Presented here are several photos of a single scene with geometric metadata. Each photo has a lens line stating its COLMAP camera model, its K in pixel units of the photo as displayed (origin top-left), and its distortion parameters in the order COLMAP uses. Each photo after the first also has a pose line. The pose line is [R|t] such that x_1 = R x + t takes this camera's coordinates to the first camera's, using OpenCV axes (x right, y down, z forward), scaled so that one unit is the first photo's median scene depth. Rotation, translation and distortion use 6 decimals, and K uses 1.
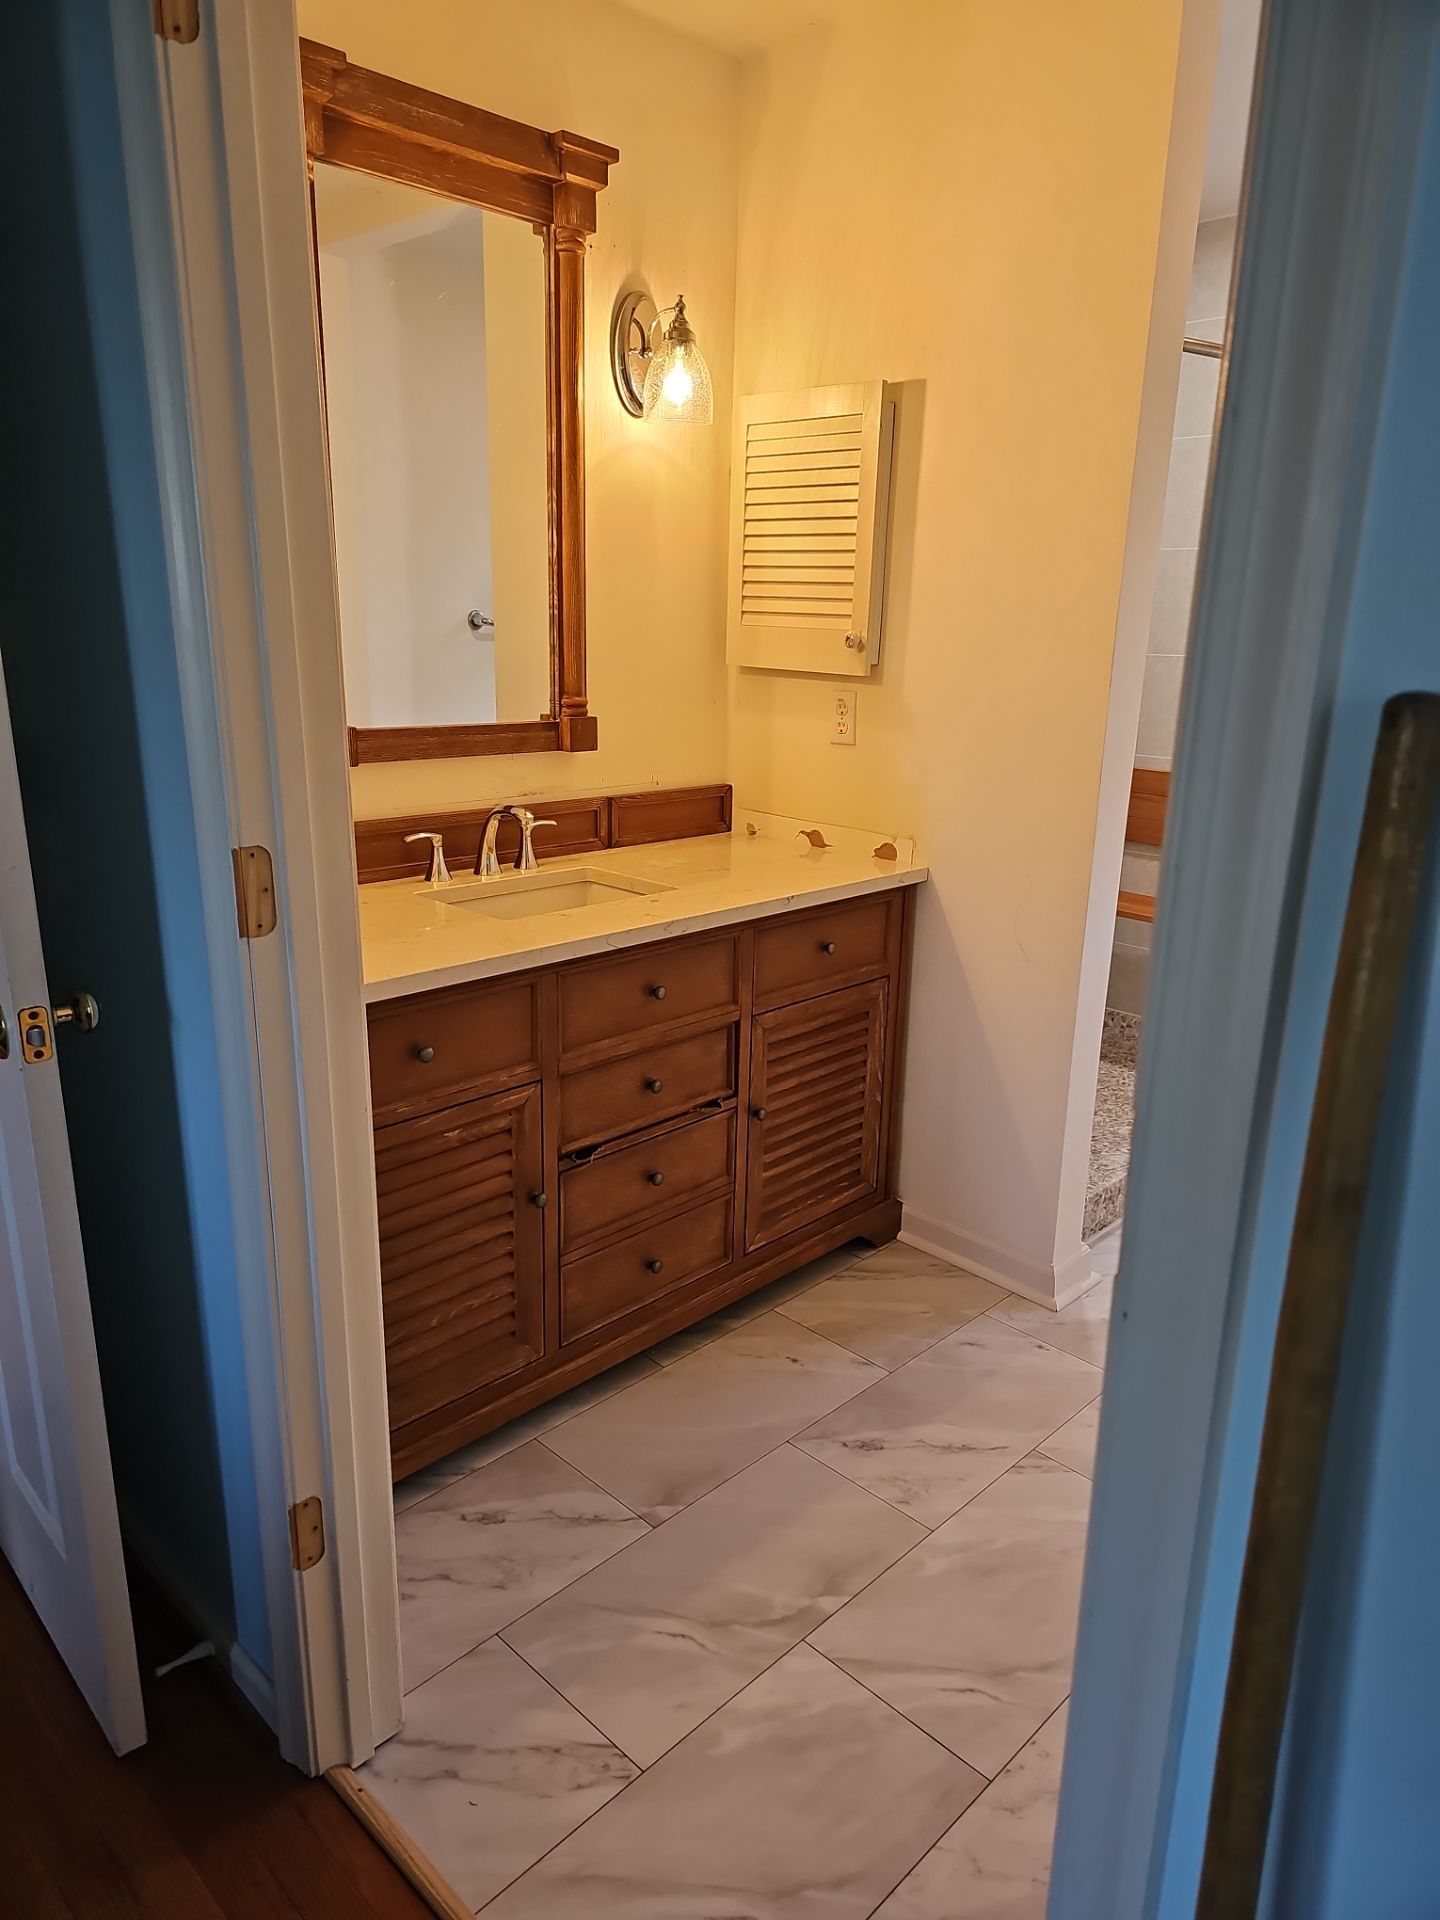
lens RADIAL K [[1251.7, 0, 722.4], [0, 1251.7, 968.3], [0, 0, 1]] dist [0.067628, -0.060497]
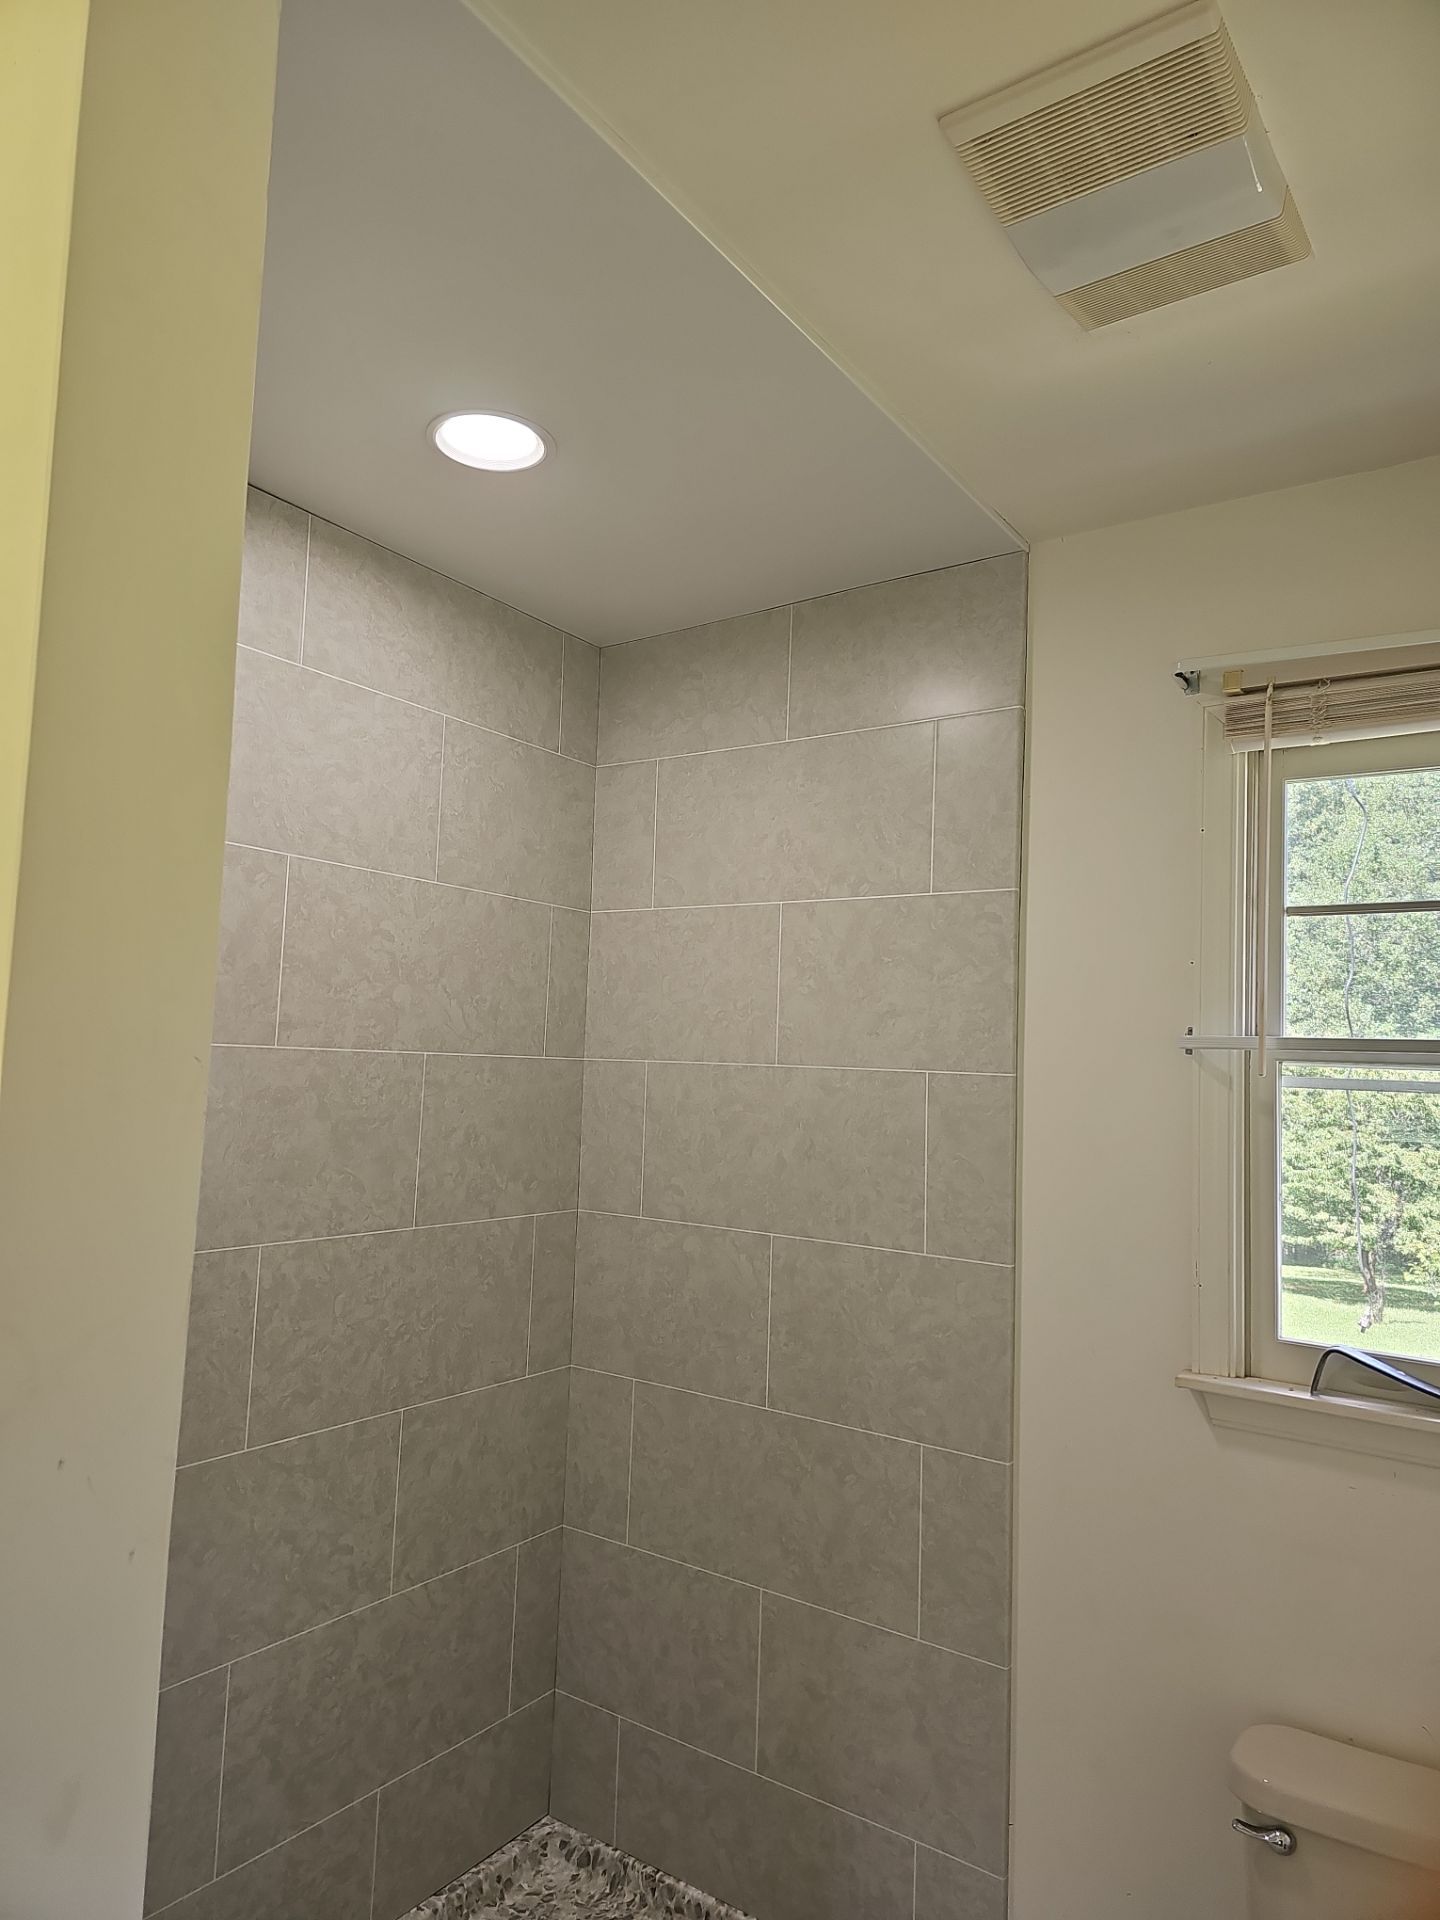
lens RADIAL K [[1251.7, 0, 720.4], [0, 1251.7, 963.6], [0, 0, 1]] dist [0.067628, -0.060497]
pose [[0.985697, 0.030741, 0.165699, 0.426562], [0.028667, 0.938309, -0.344608, -0.258691], [-0.166071, 0.344429, 0.924007, 0.641607]]
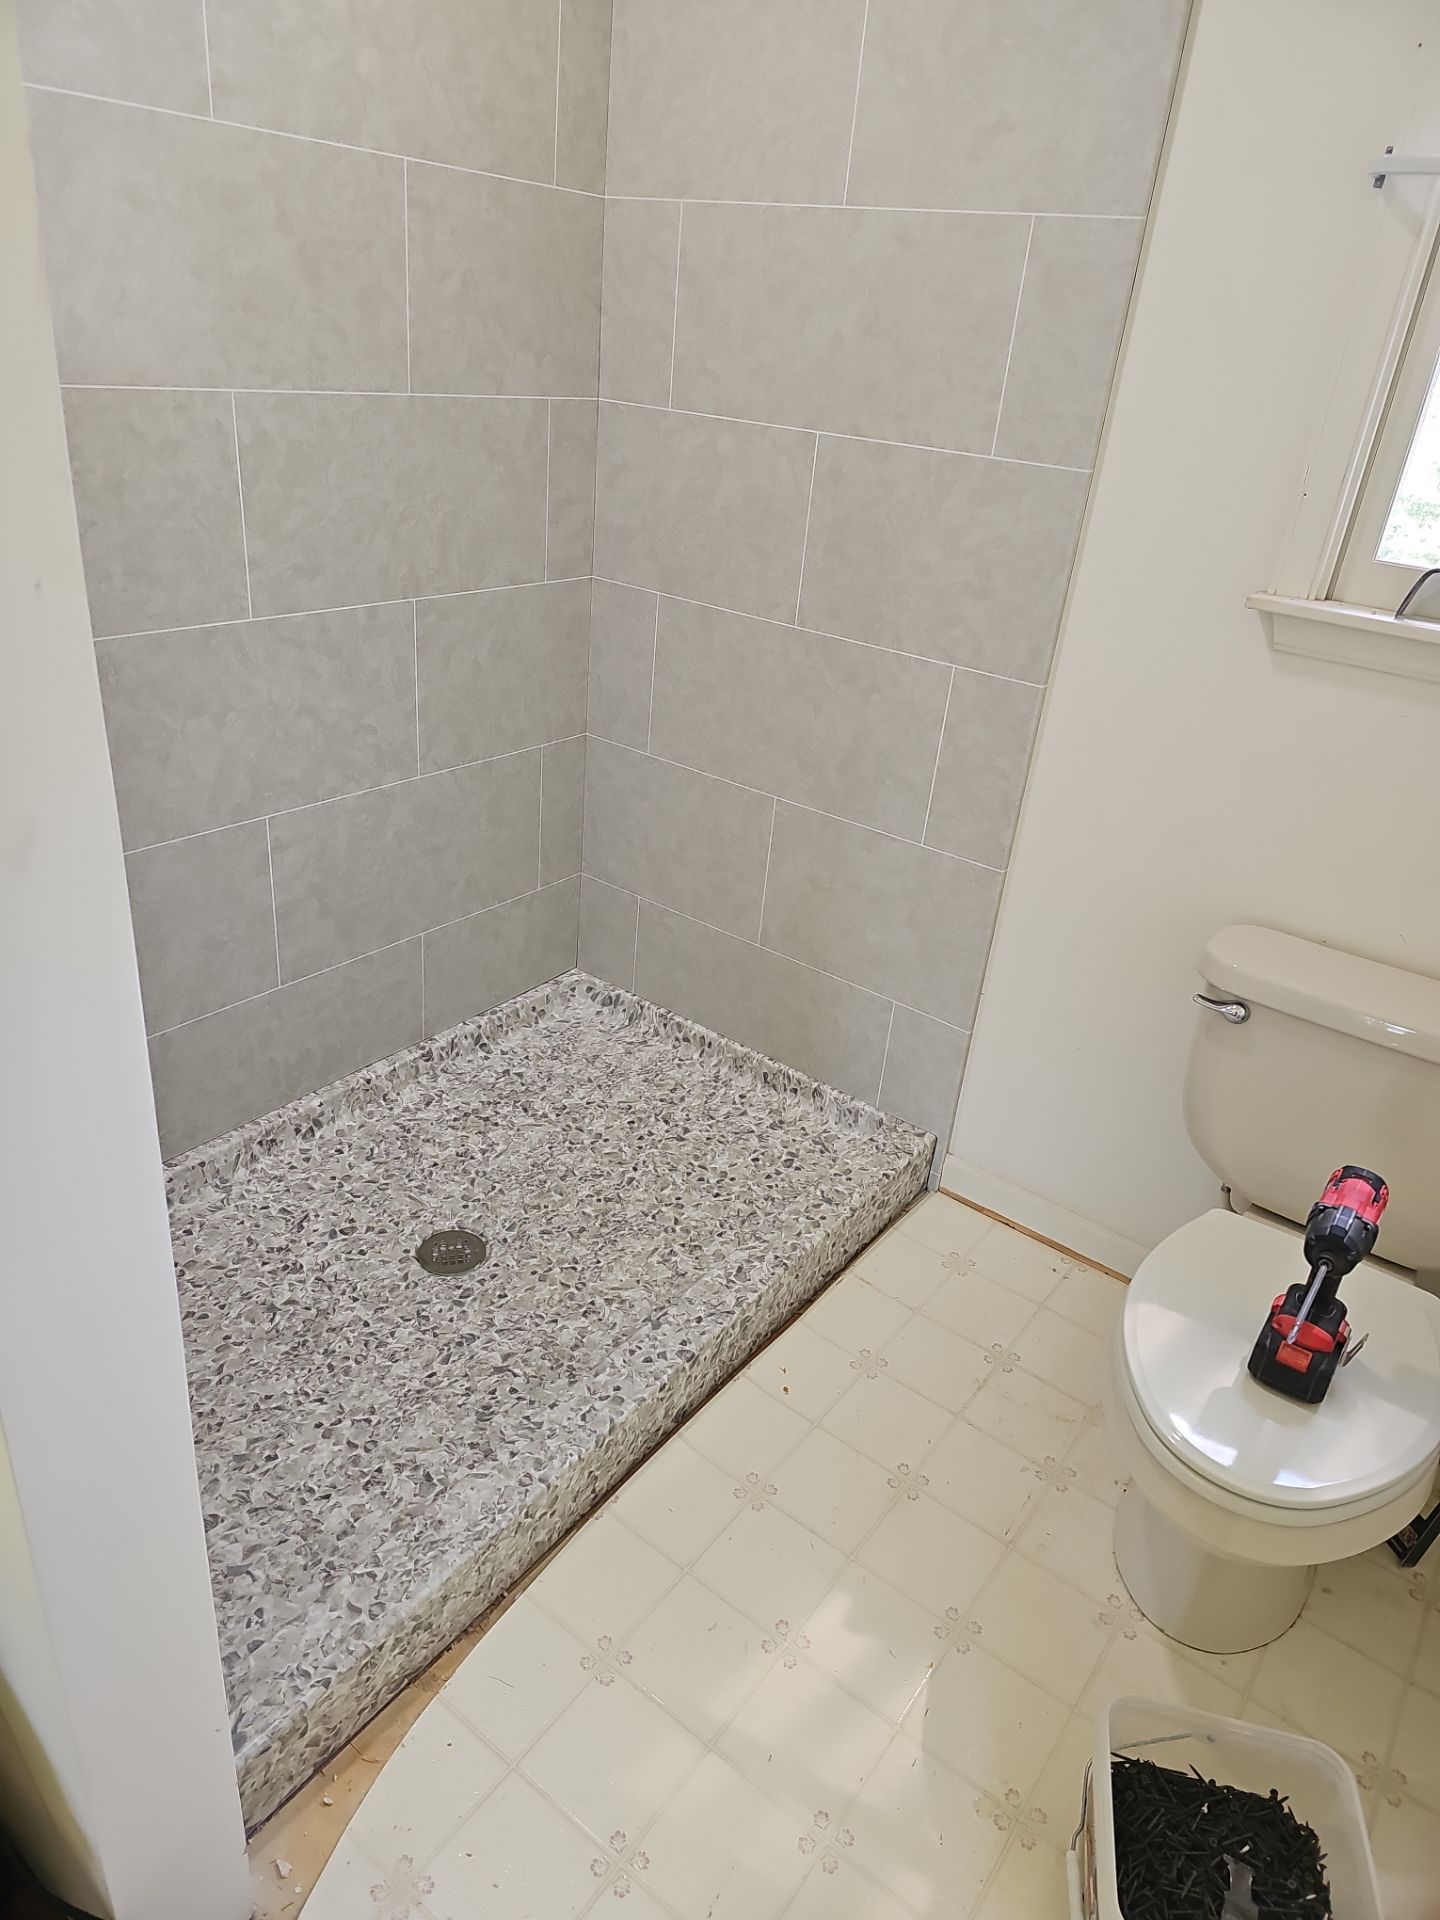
lens RADIAL K [[1251.7, 0, 714.2], [0, 1251.7, 948.7], [0, 0, 1]] dist [0.067628, -0.060497]
pose [[0.989767, 0.004112, 0.142636, 0.443255], [-0.031732, 0.980898, 0.191917, -0.213918], [-0.139122, -0.194480, 0.970991, 0.716715]]
